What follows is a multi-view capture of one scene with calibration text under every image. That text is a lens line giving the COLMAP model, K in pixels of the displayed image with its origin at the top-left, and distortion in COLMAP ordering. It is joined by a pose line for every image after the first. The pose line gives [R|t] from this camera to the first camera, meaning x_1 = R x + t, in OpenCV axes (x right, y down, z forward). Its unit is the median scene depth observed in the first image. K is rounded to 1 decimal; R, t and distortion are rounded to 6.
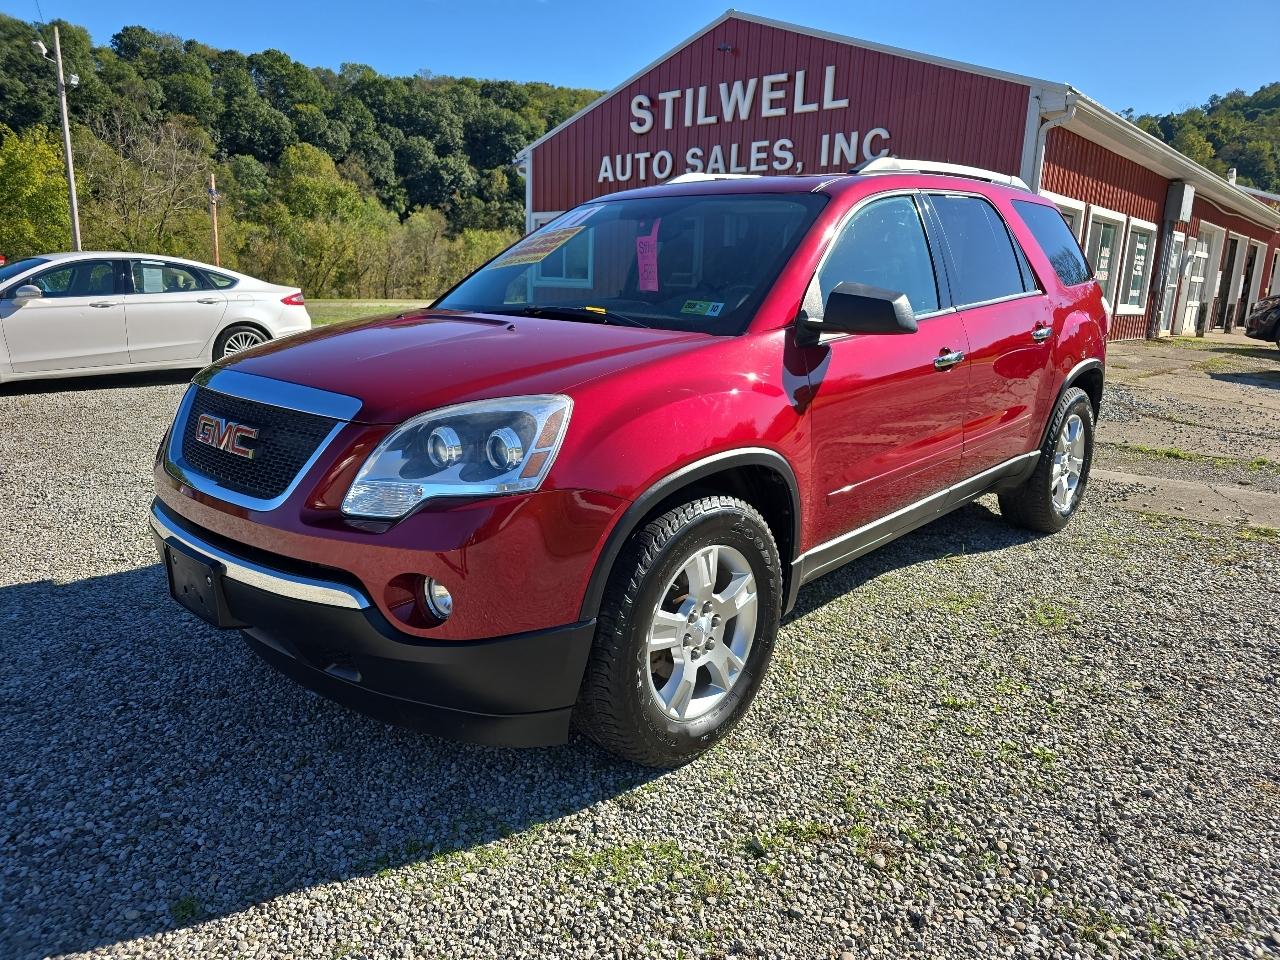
lens RADIAL K [[883.9, 0, 644.7], [0, 883.9, 464.8], [0, 0, 1]] dist [0.047259, -0.030018]
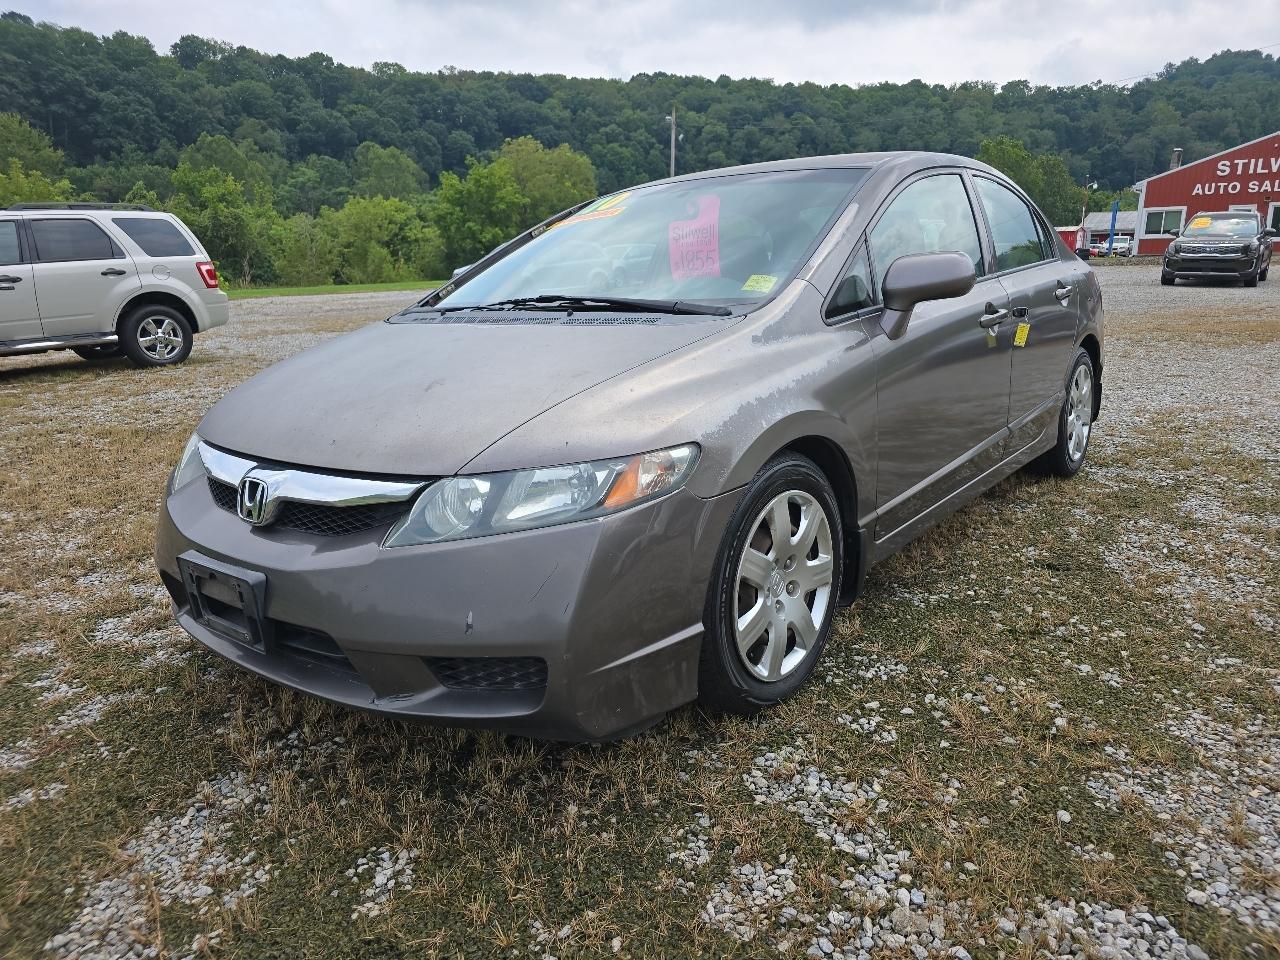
lens RADIAL K [[883.9, 0, 644.7], [0, 883.9, 464.8], [0, 0, 1]] dist [0.047259, -0.030018]
pose [[0.998211, -0.045796, 0.038438, -1.785789], [0.044996, 0.998757, 0.021445, 0.323435], [-0.039372, -0.019677, 0.999031, -1.514986]]
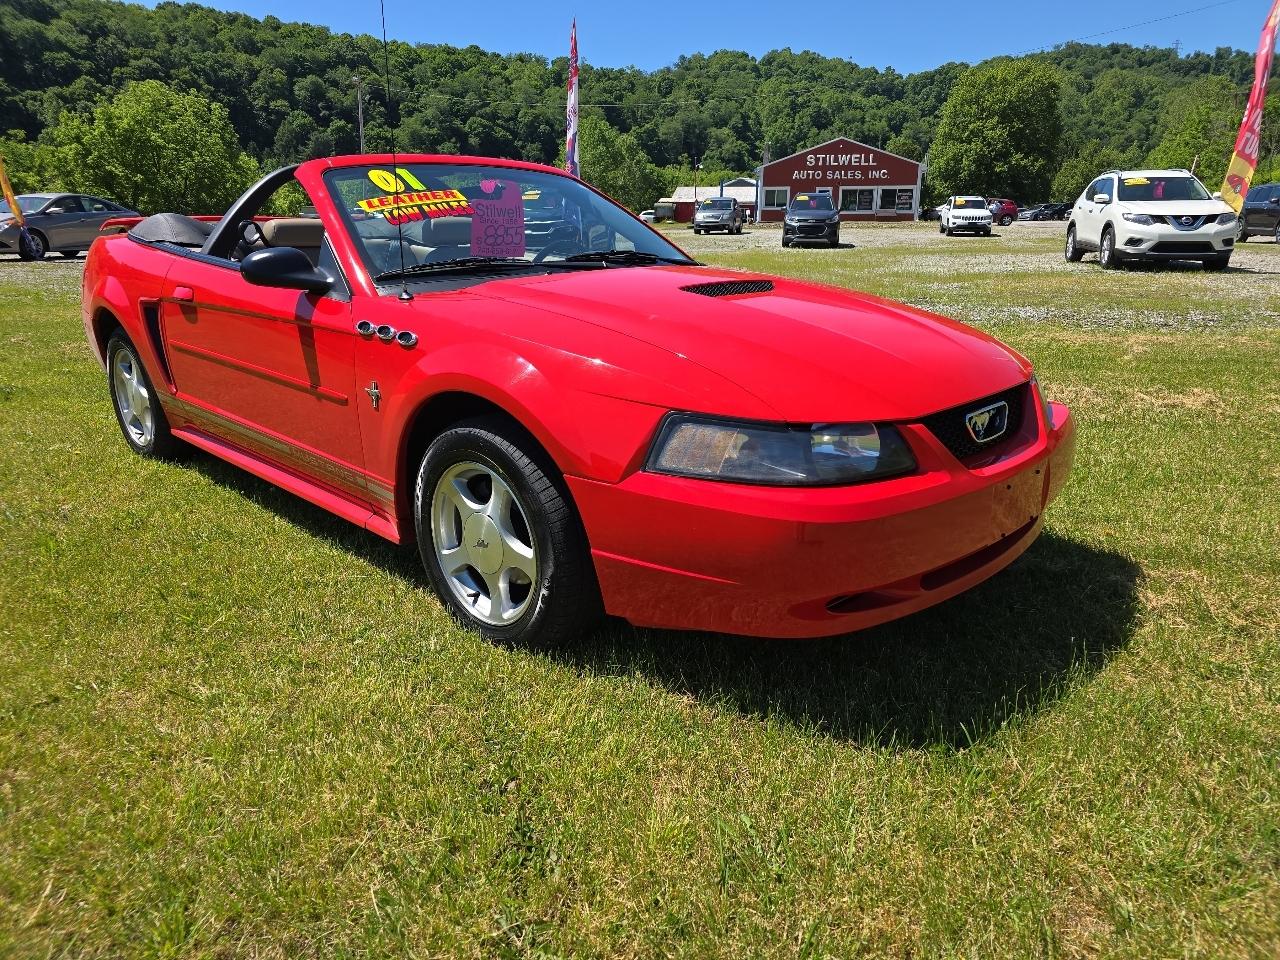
lens RADIAL K [[883.9, 0, 644.7], [0, 883.9, 464.8], [0, 0, 1]] dist [0.047259, -0.030018]
pose [[0.869733, -0.147561, 0.470946, -2.455239], [0.114686, 0.988562, 0.097946, 0.393094], [-0.480012, -0.031176, 0.876708, -1.867056]]
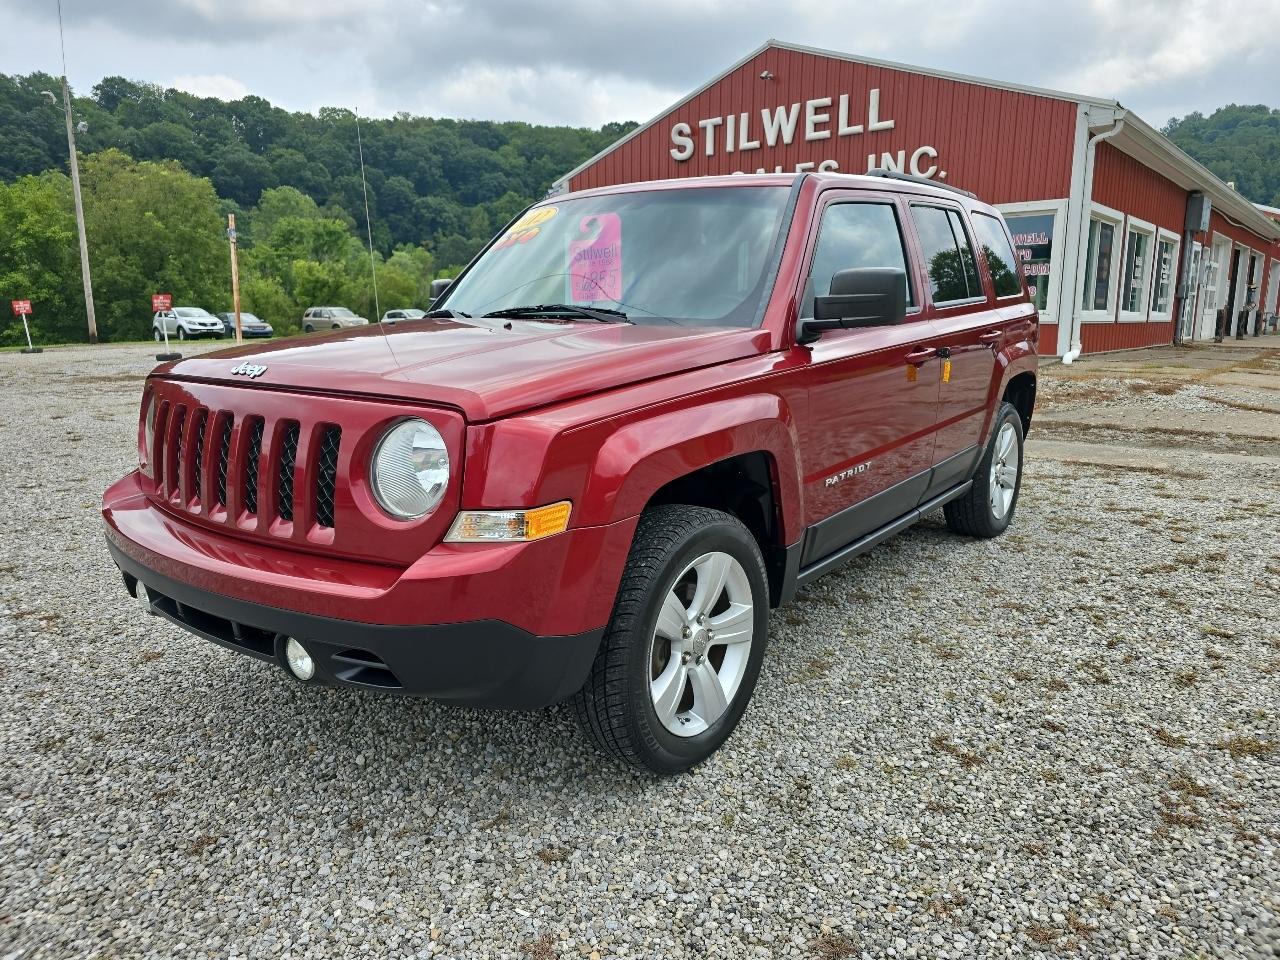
lens RADIAL K [[881.6, 0, 639.0], [0, 881.6, 456.7], [0, 0, 1]] dist [0.050809, -0.033924]
pose [[0.999476, -0.029327, 0.013722, -0.077564], [0.029881, 0.998666, -0.042106, 0.012918], [-0.012469, 0.042494, 0.999019, -0.010287]]
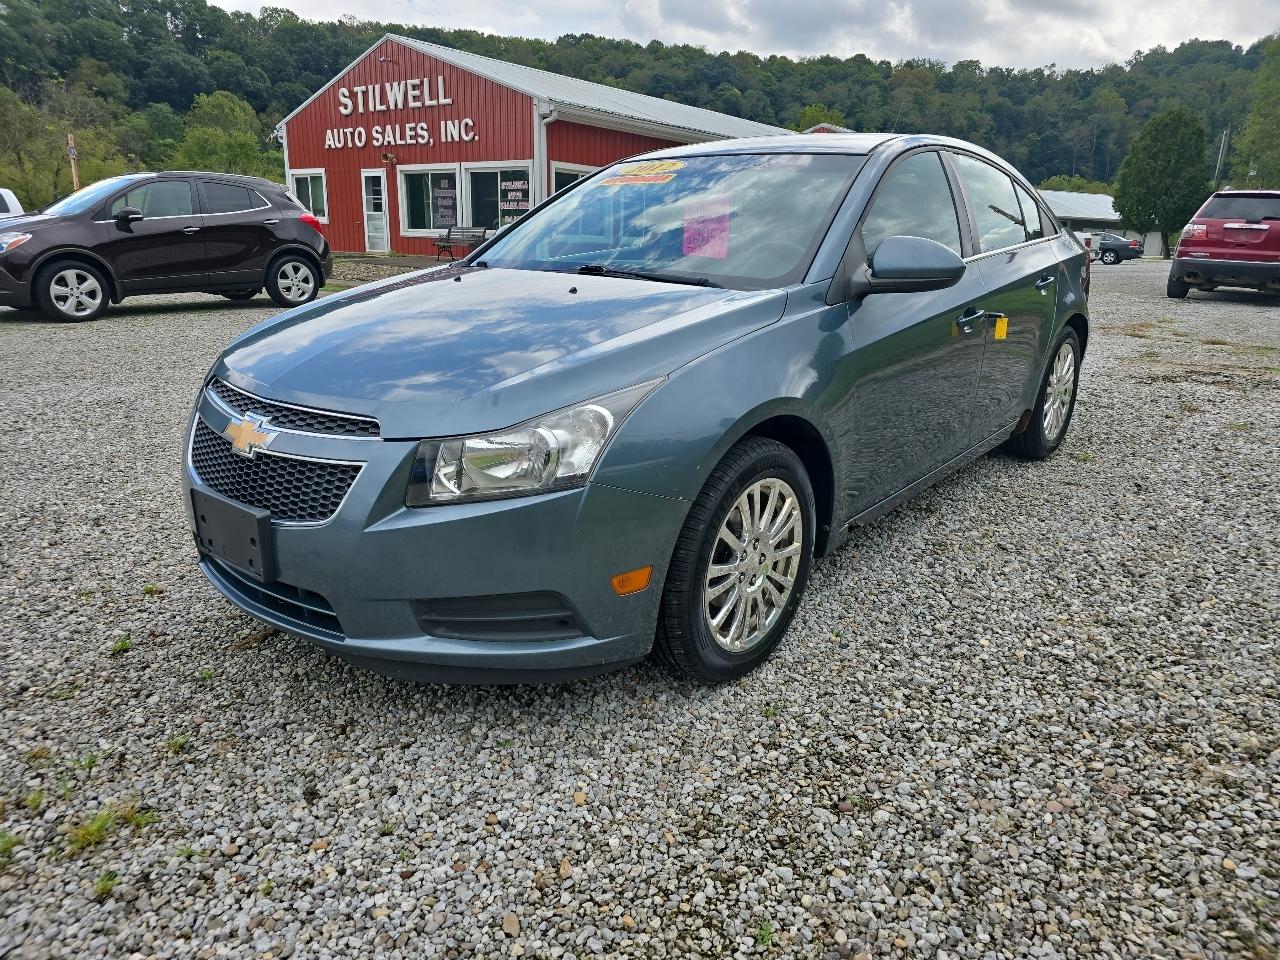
lens RADIAL K [[870.3, 0, 640.0], [0, 870.3, 480.0], [0, 0, 1]] dist [0.065916, -0.053024]
pose [[0.998609, -0.013375, 0.050996, 0.391299], [0.009912, 0.997666, 0.067561, 0.130008], [-0.051780, -0.066961, 0.996411, -0.499363]]
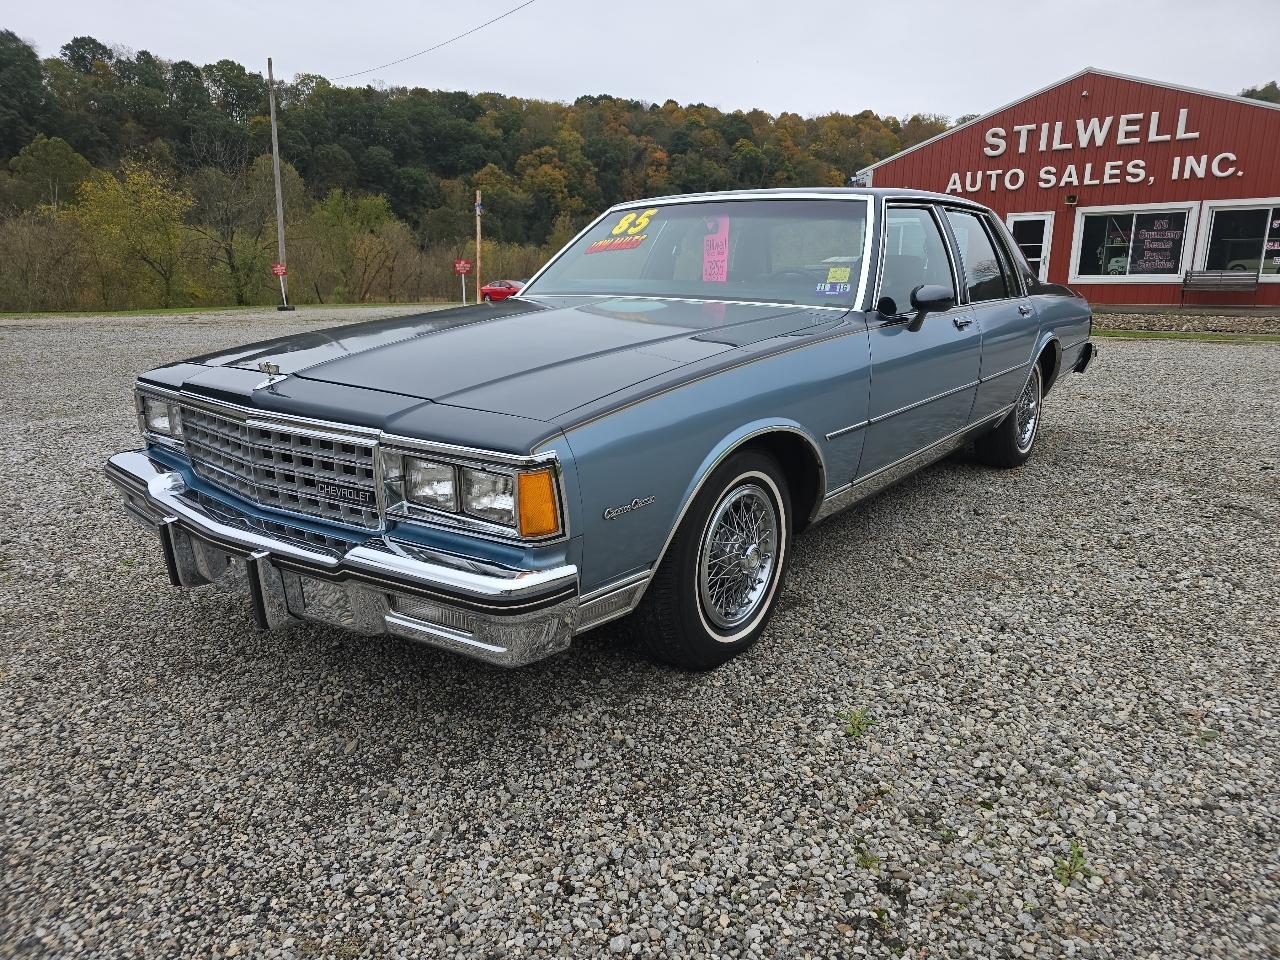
lens RADIAL K [[881.6, 0, 639.0], [0, 881.6, 456.7], [0, 0, 1]] dist [0.050809, -0.033924]
pose [[0.997677, -0.026041, 0.062953, -0.625043], [0.026998, 0.999532, -0.014405, 0.080229], [-0.062549, 0.016071, 0.997913, -0.284765]]
